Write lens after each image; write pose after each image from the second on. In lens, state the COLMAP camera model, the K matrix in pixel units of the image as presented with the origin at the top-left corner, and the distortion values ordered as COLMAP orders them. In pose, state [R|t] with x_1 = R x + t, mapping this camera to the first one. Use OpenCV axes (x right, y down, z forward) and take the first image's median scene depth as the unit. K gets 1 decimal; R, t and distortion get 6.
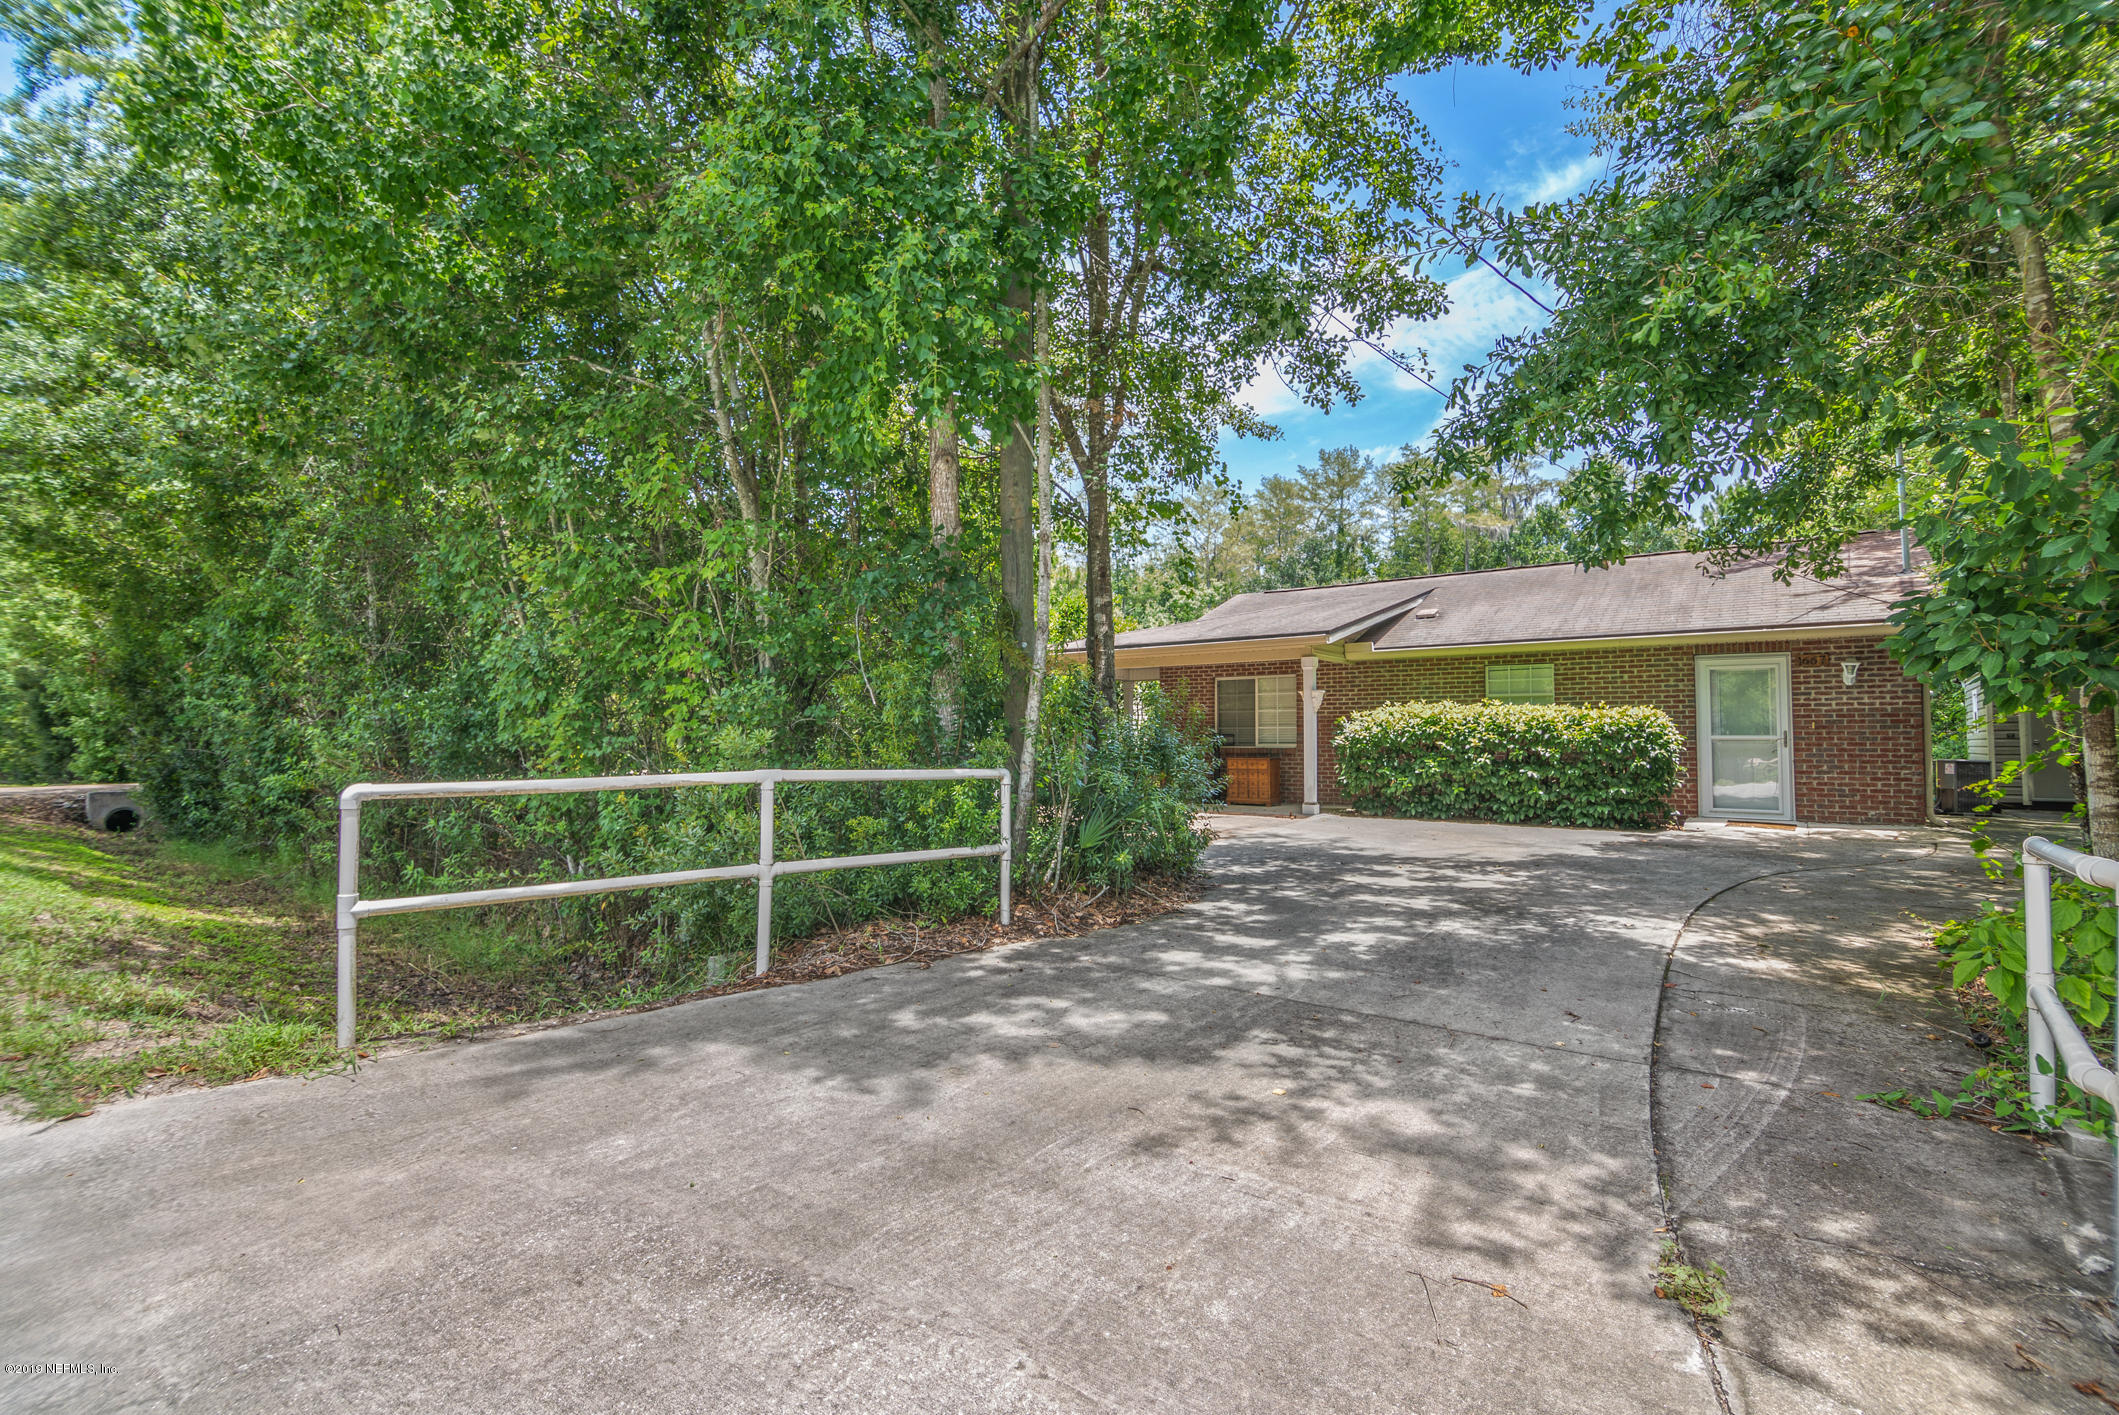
lens RADIAL K [[957.4, 0, 1060.8], [0, 957.4, 698.8], [0, 0, 1]] dist [-0.004872, -0.005136]
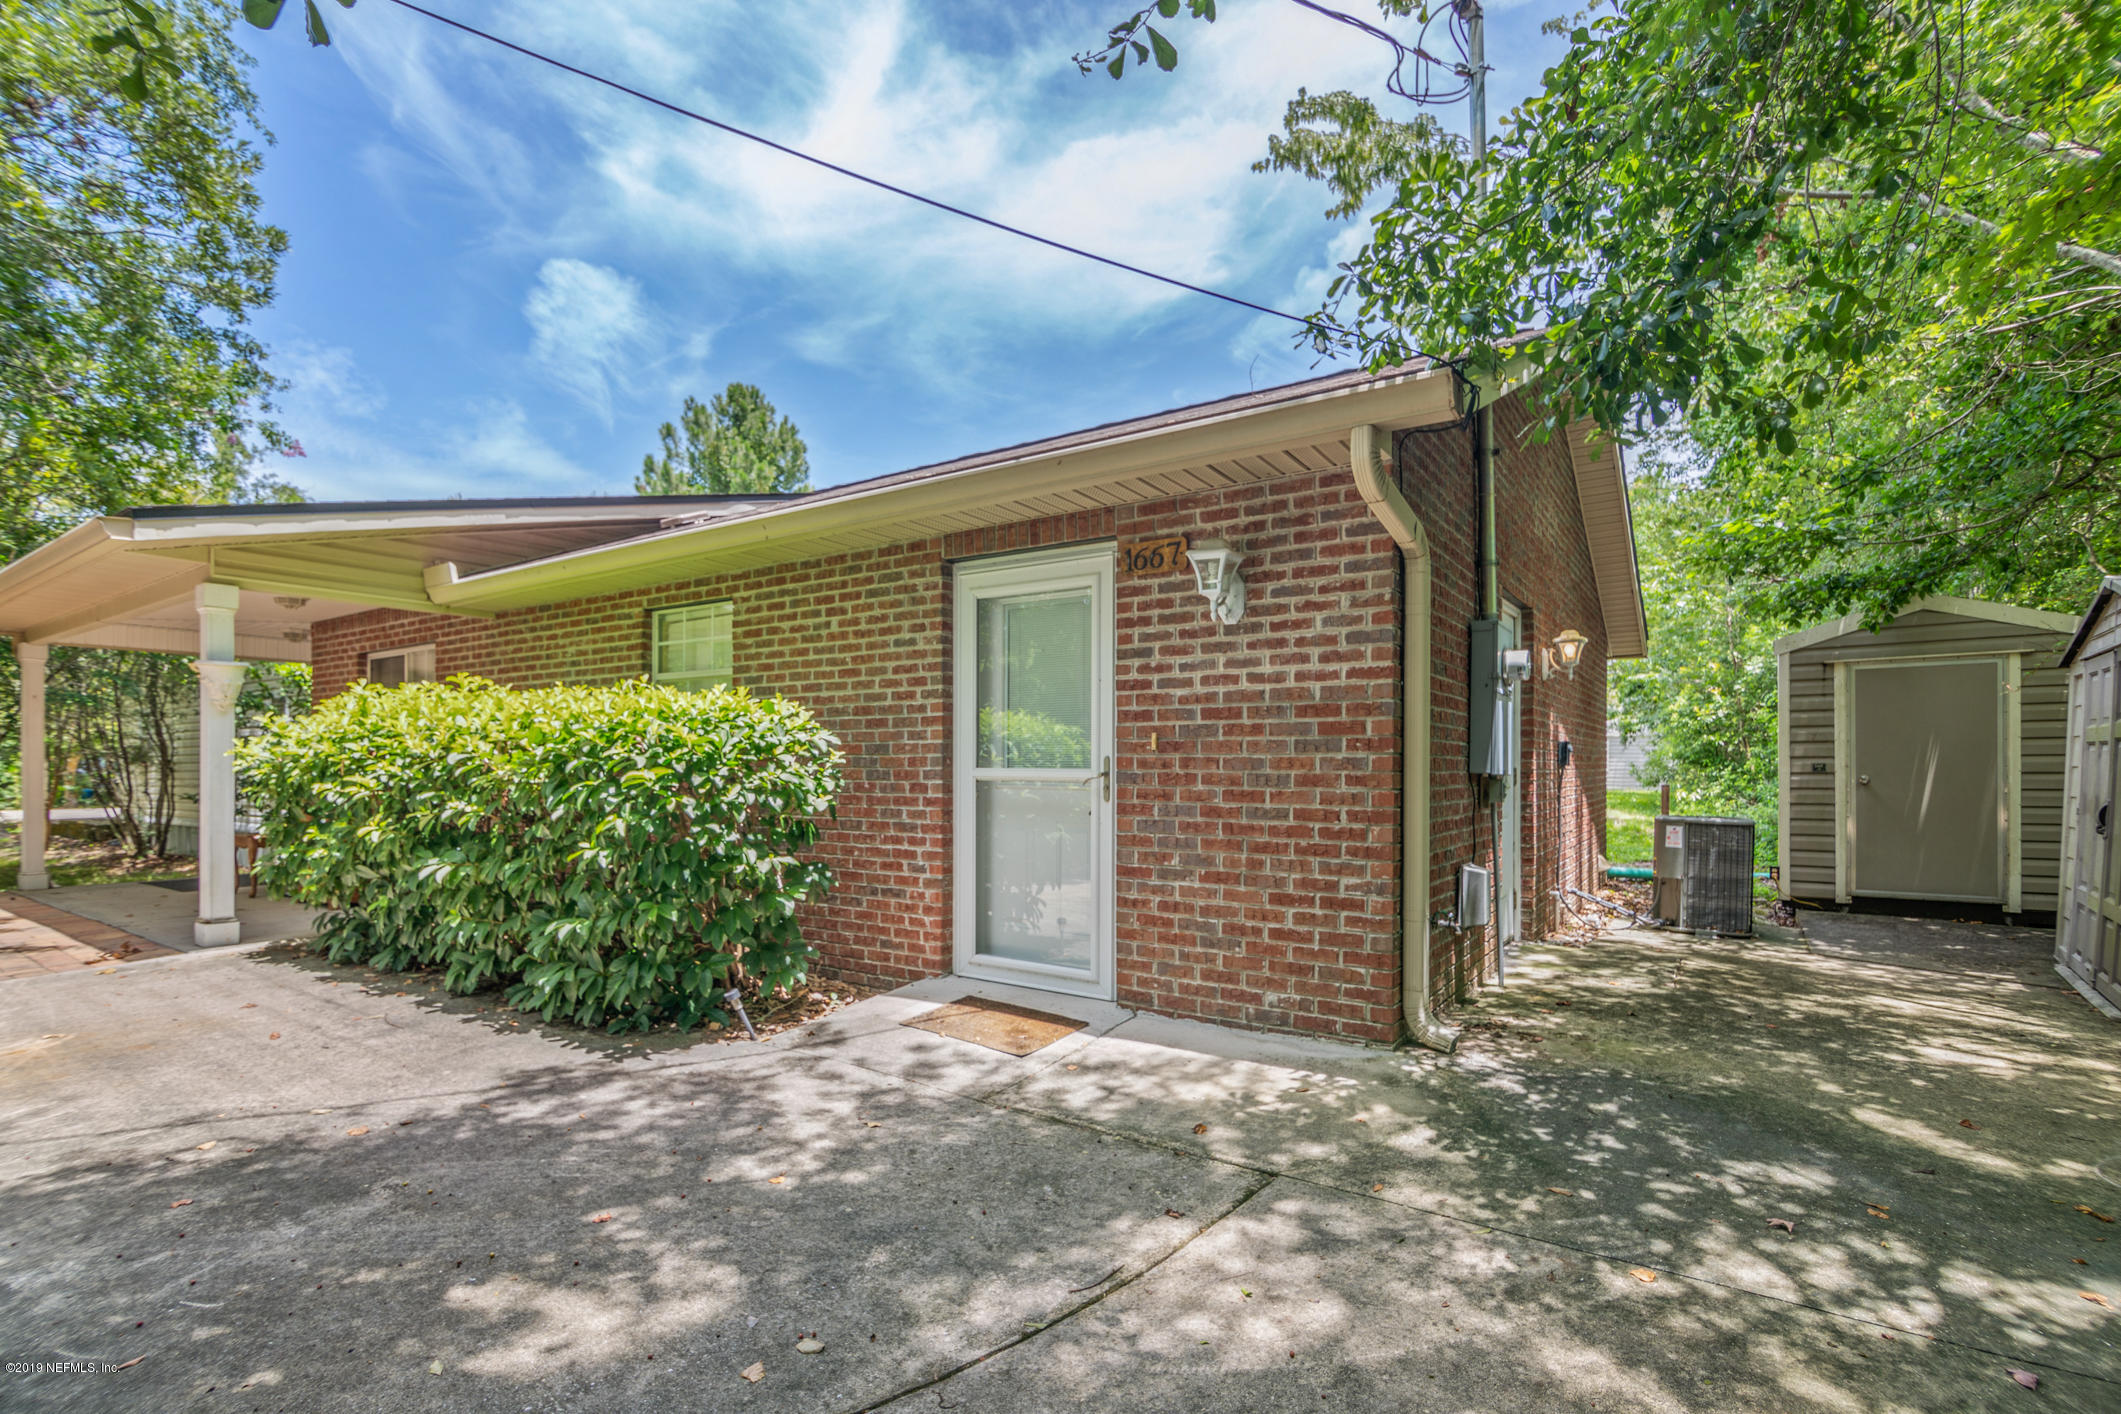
lens RADIAL K [[985.1, 0, 1058.9], [0, 985.1, 759.9], [0, 0, 1]] dist [-0.004128, -0.000843]
pose [[0.998912, 0.001274, 0.046621, 0.686282], [-0.002976, 0.999331, 0.036458, 0.020062], [-0.046543, -0.036557, 0.998247, 0.591089]]
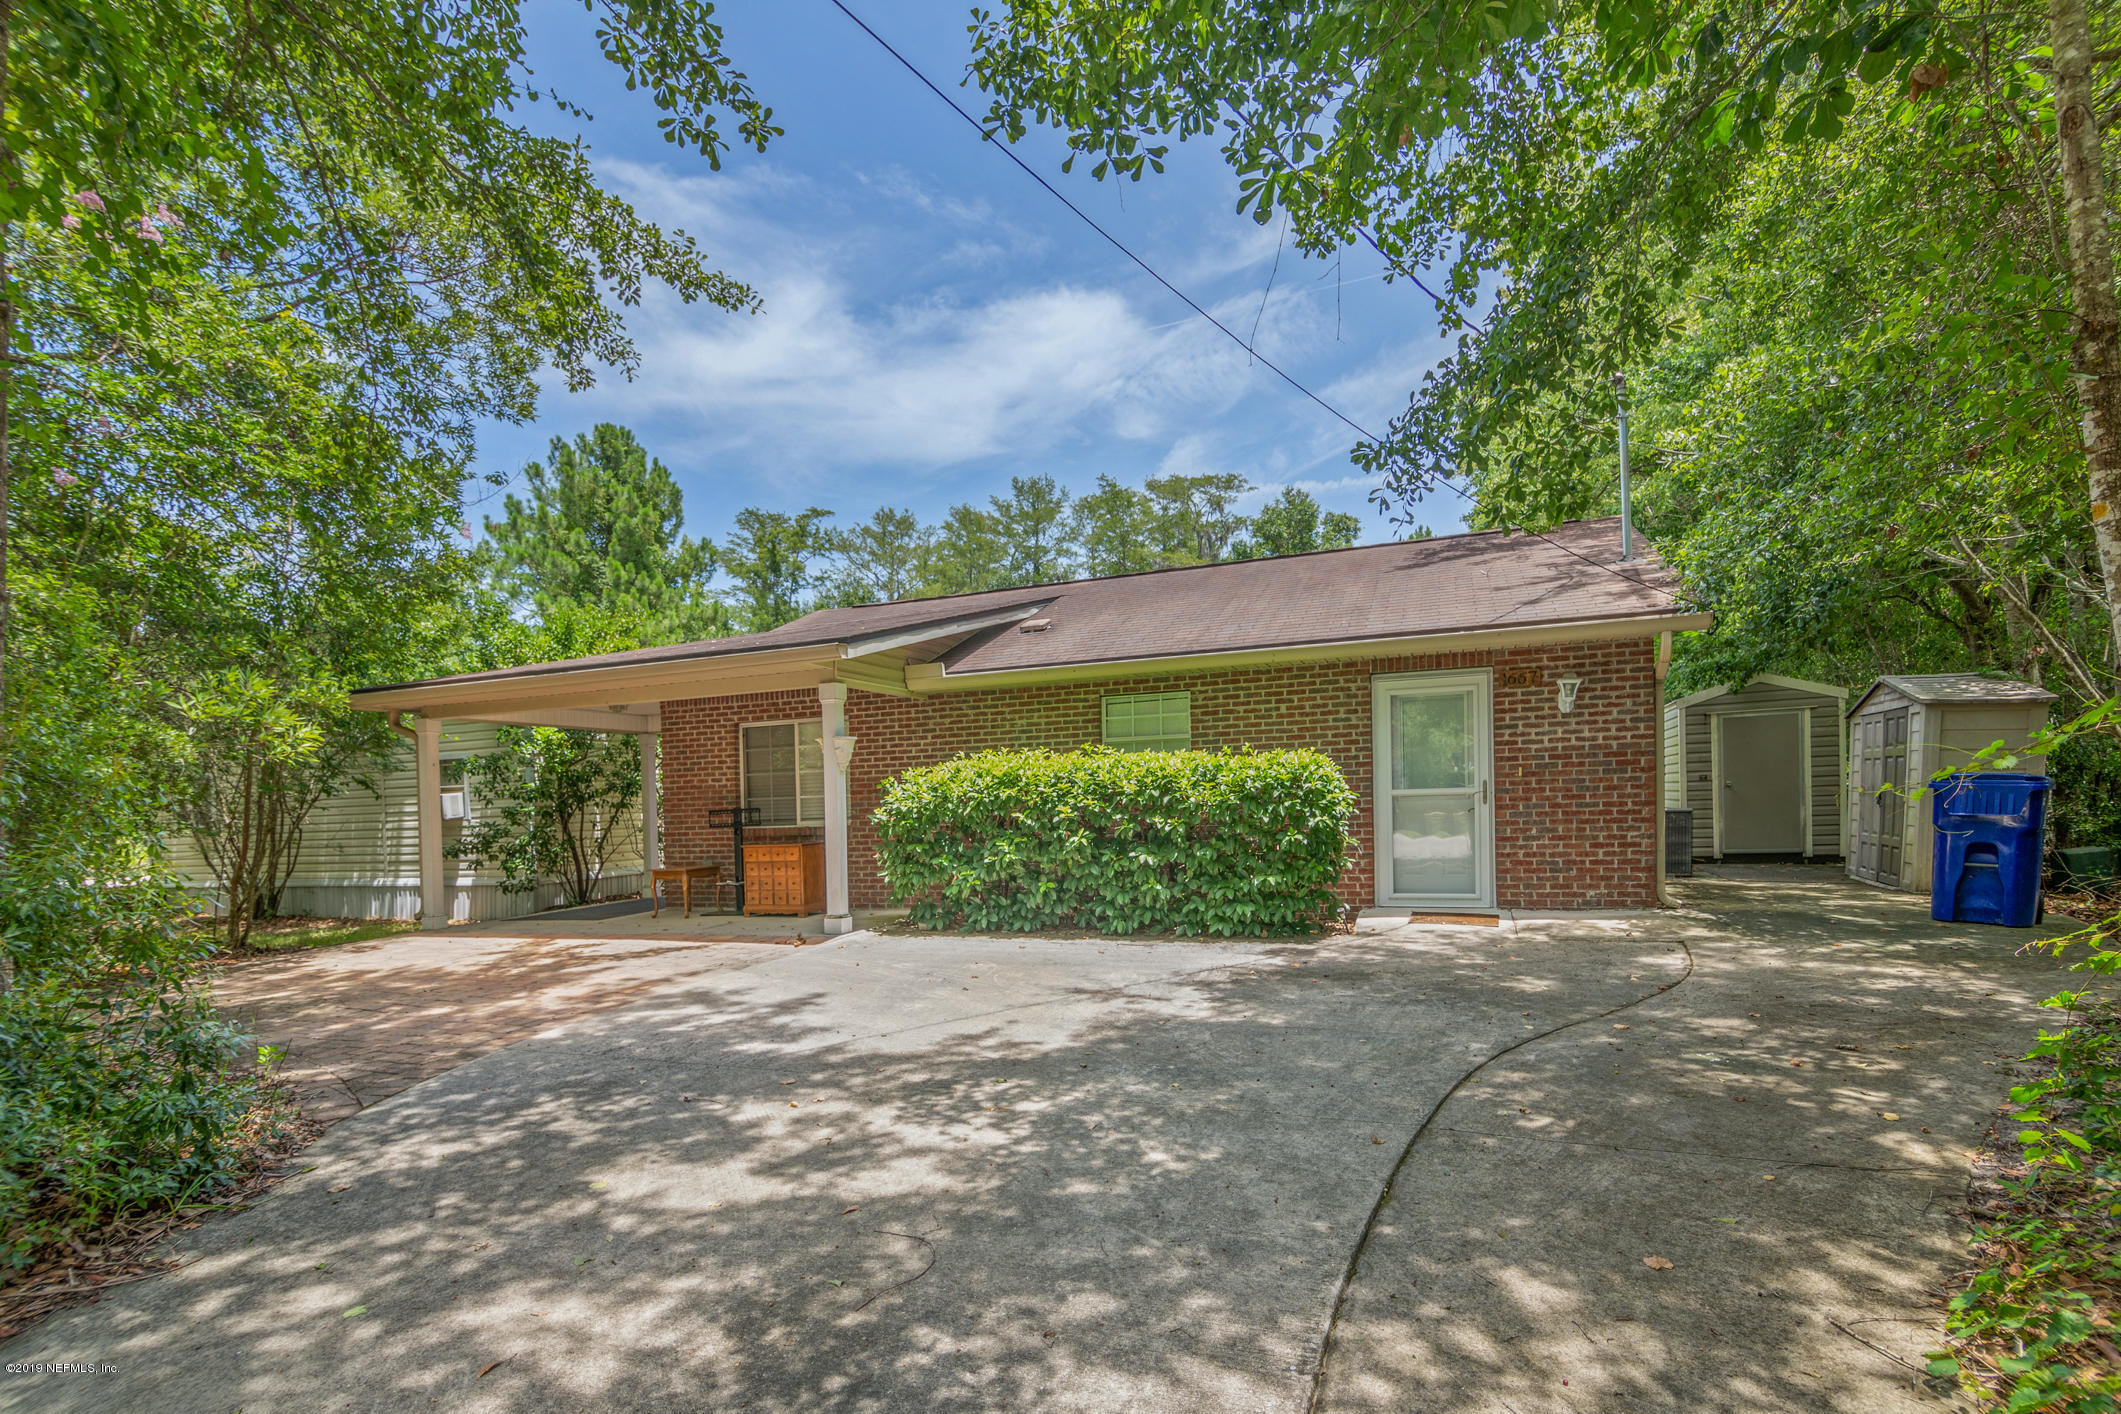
lens RADIAL K [[991.6, 0, 1059.6], [0, 991.6, 841.2], [0, 0, 1]] dist [-0.002645, -0.000397]
pose [[0.962352, -0.045443, 0.267981, 0.248773], [0.023595, 0.996170, 0.084191, 0.008852], [-0.270780, -0.074698, 0.959739, 0.362305]]
